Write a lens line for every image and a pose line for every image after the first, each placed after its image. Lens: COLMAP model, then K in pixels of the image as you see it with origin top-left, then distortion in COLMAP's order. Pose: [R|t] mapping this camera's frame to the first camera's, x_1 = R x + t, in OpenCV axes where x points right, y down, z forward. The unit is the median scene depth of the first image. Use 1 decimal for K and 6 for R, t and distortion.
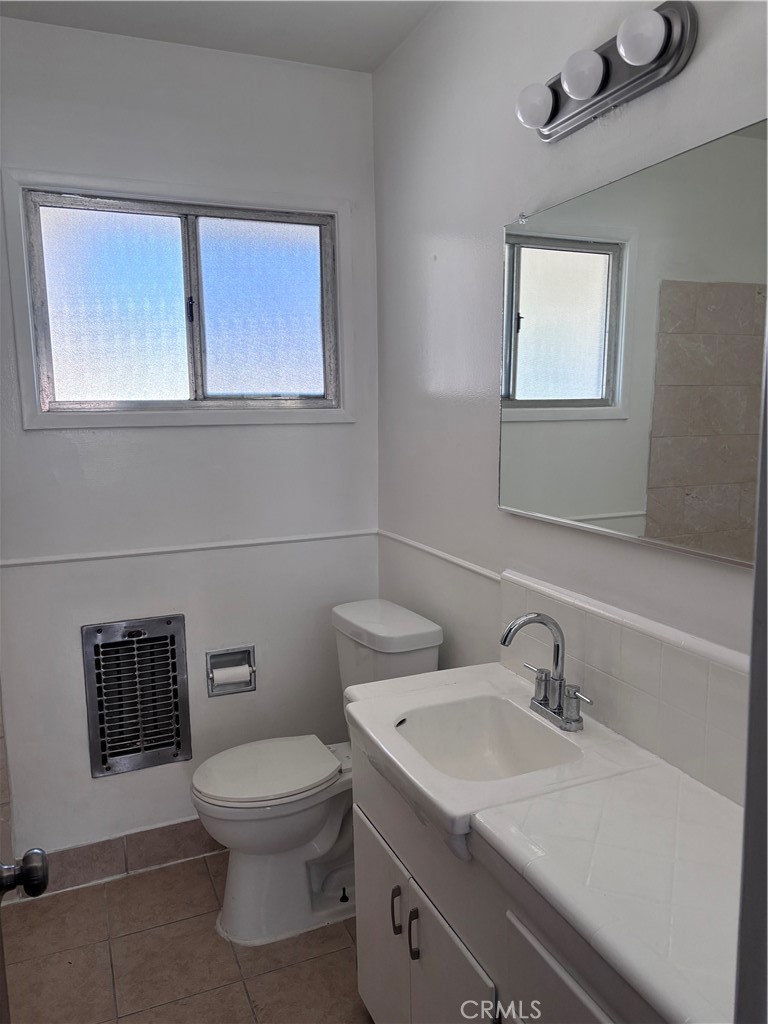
lens RADIAL K [[758.6, 0, 384.0], [0, 758.6, 512.0], [0, 0, 1]] dist [0.067477, -0.081300]
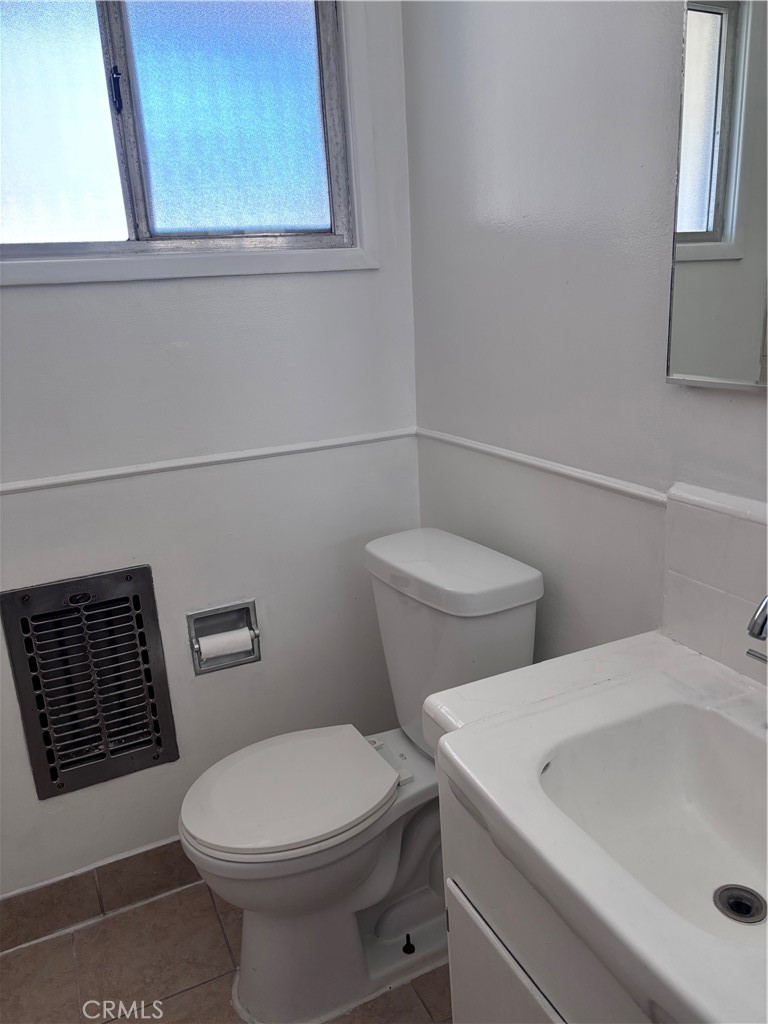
lens RADIAL K [[758.6, 0, 384.0], [0, 758.6, 512.0], [0, 0, 1]] dist [0.067477, -0.081300]
pose [[0.998374, -0.051546, 0.024348, -0.065023], [0.047911, 0.990144, 0.131606, 0.006053], [-0.030892, -0.130226, 0.991003, 0.314113]]
